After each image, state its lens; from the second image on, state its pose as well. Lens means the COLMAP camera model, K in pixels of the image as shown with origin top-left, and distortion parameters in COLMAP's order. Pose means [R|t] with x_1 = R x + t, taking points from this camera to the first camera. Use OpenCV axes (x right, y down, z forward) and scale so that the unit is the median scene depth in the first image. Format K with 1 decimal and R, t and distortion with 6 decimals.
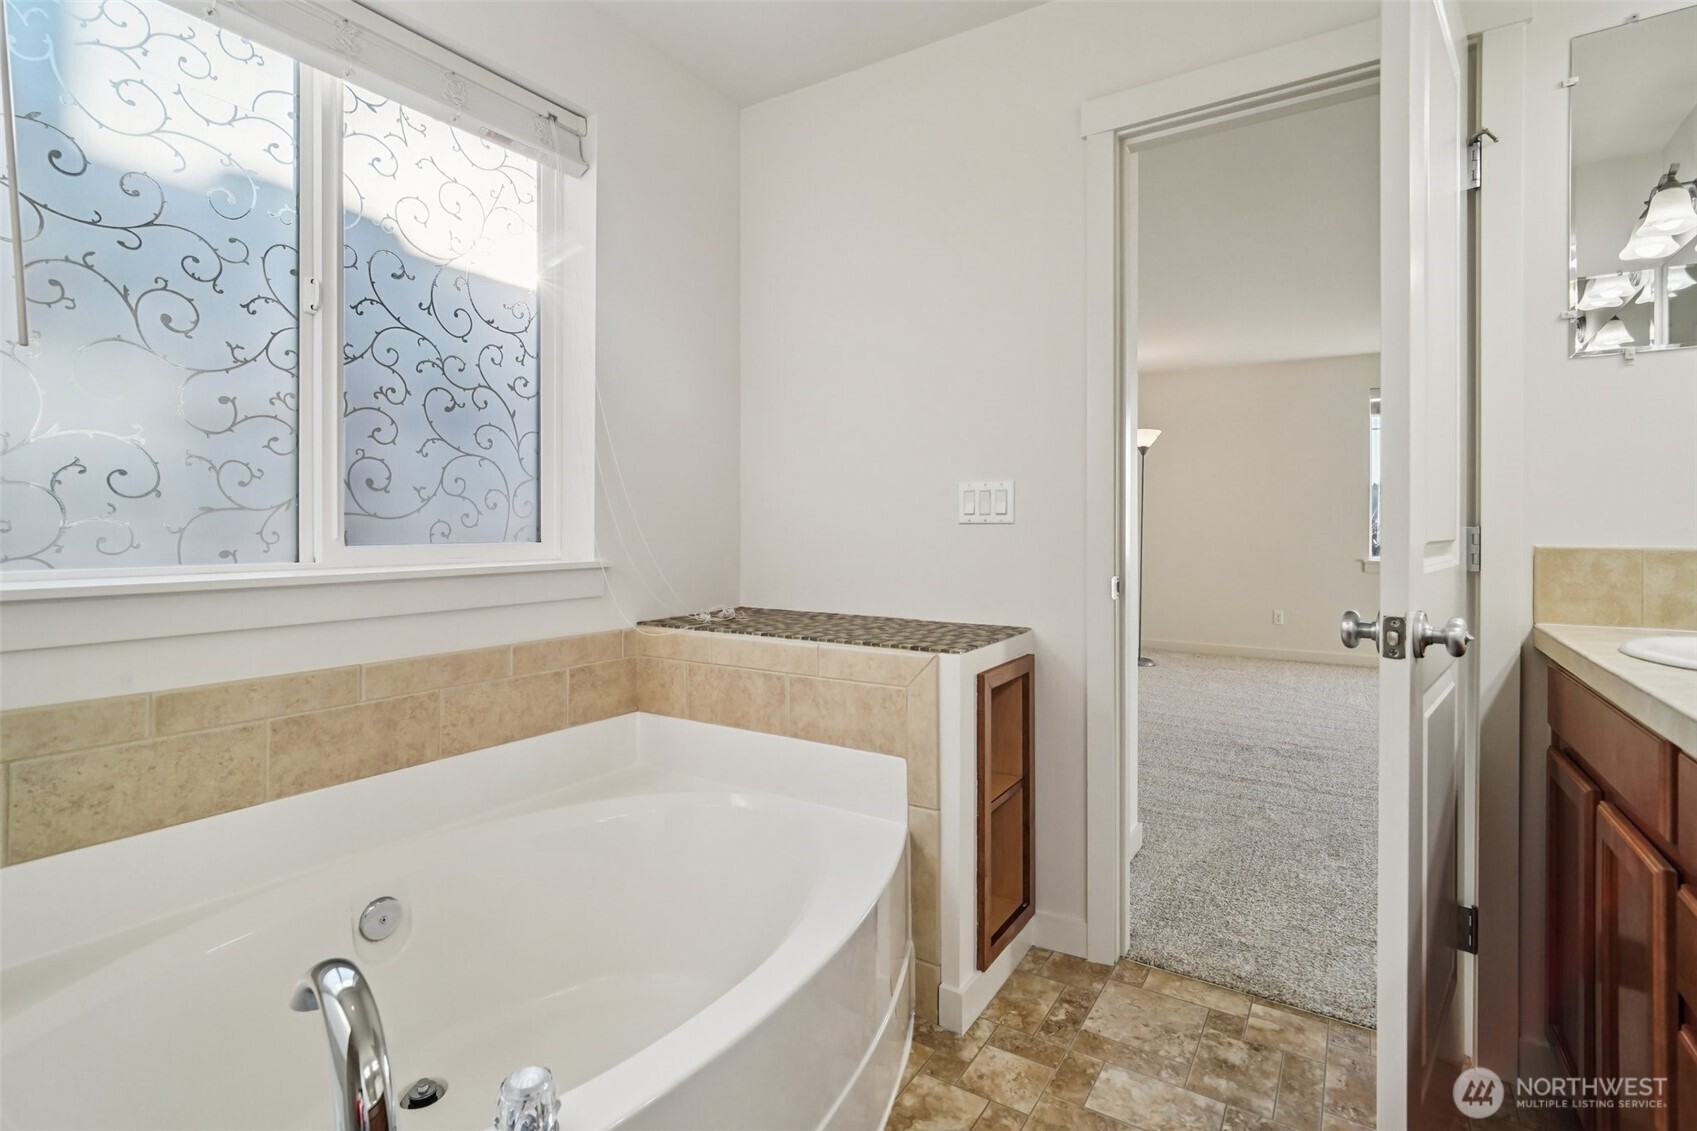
lens RADIAL K [[820.5, 0, 870.6], [0, 820.5, 531.5], [0, 0, 1]] dist [0.014209, -0.000354]
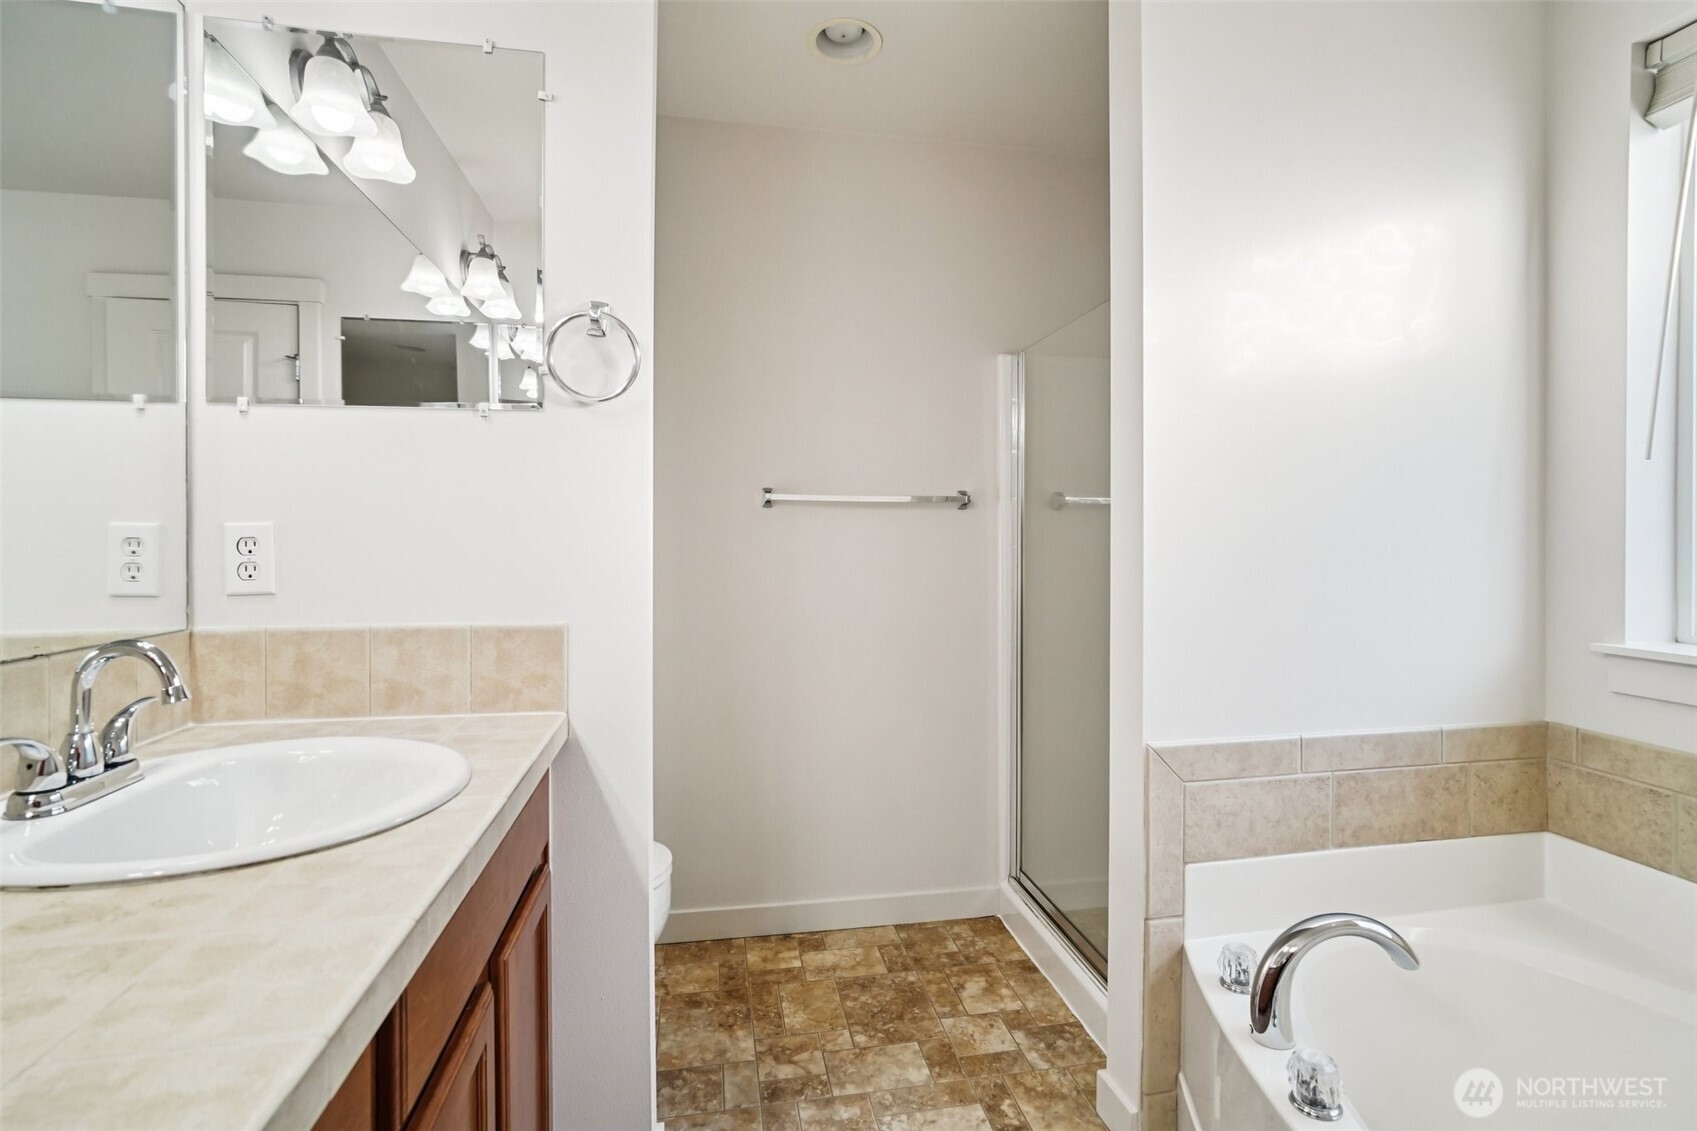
lens RADIAL K [[806.4, 0, 851.4], [0, 806.4, 547.1], [0, 0, 1]] dist [-0.005746, 0.000203]
pose [[-0.749423, 0.001300, -0.662090, 0.949732], [-0.006062, 0.999943, 0.008824, -0.061959], [0.662064, 0.010626, -0.749372, 1.527701]]
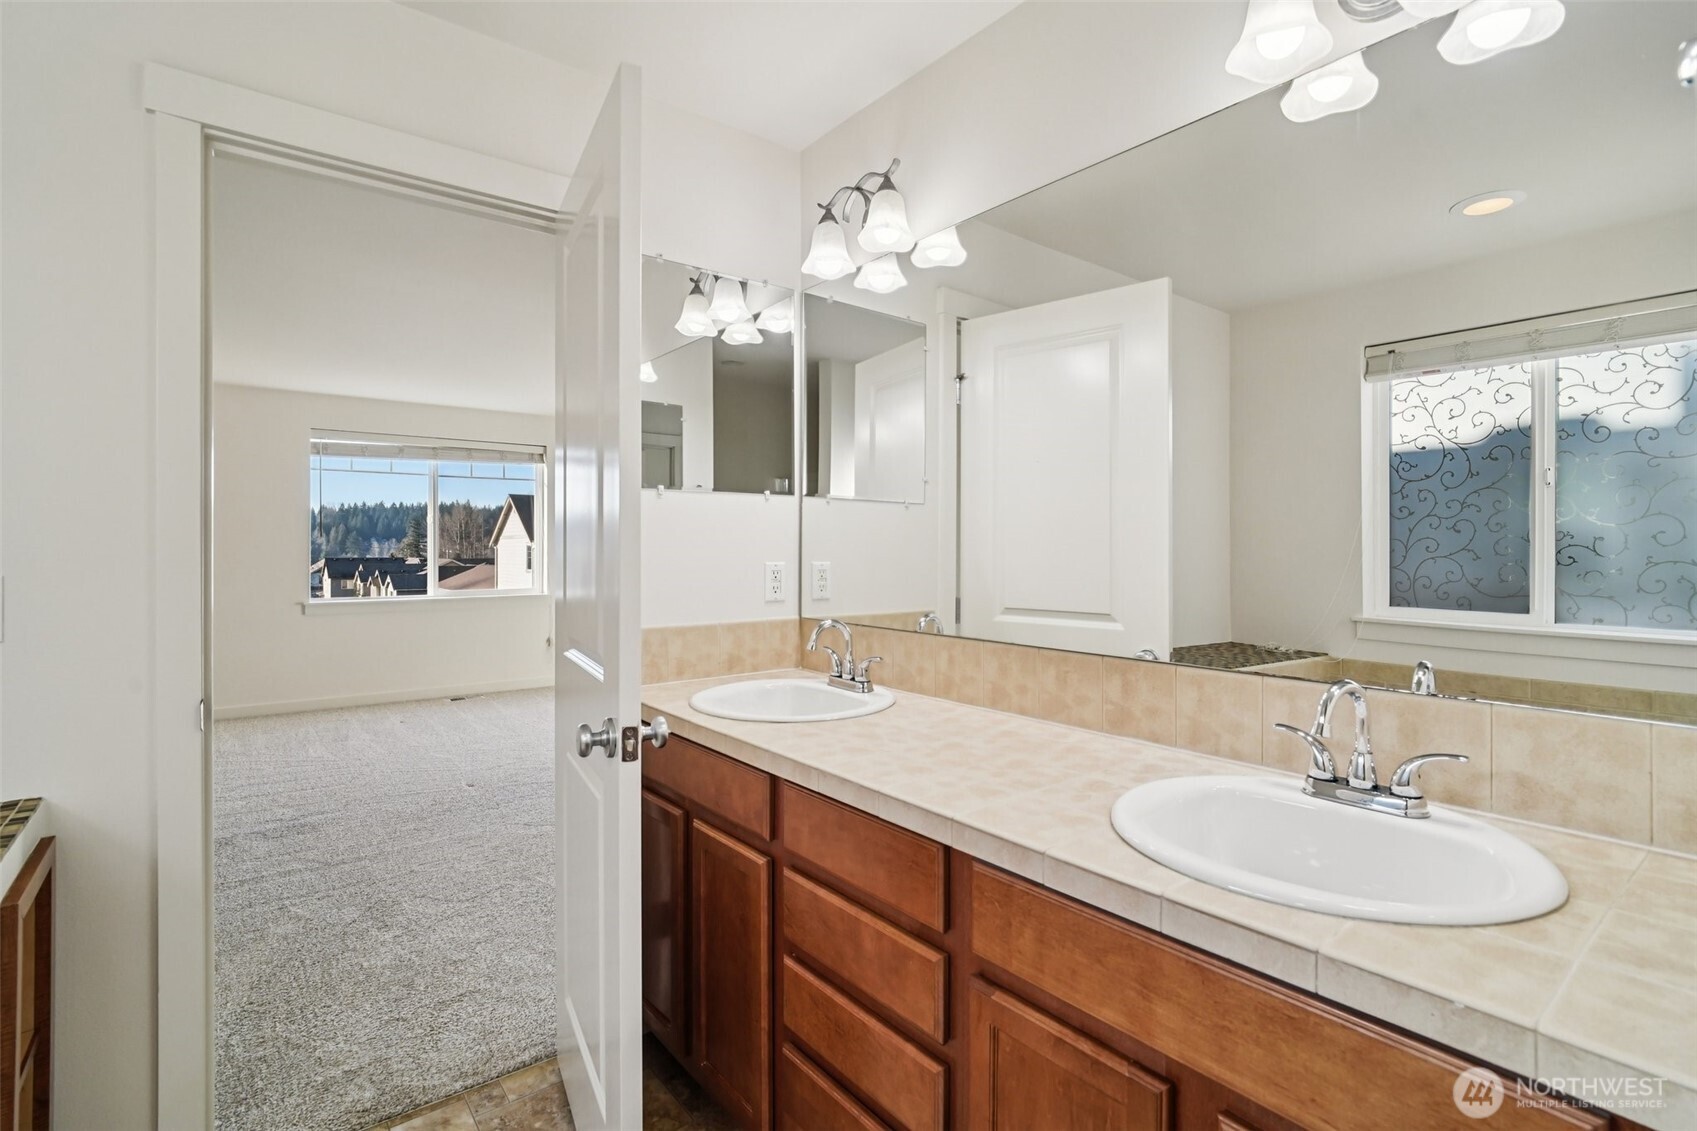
lens RADIAL K [[806.4, 0, 851.4], [0, 806.4, 547.1], [0, 0, 1]] dist [-0.005746, 0.000203]
pose [[0.347234, -0.004407, 0.937768, -0.216702], [0.002994, 0.999989, 0.003591, -0.099360], [-0.937774, 0.001561, 0.347243, 0.183697]]
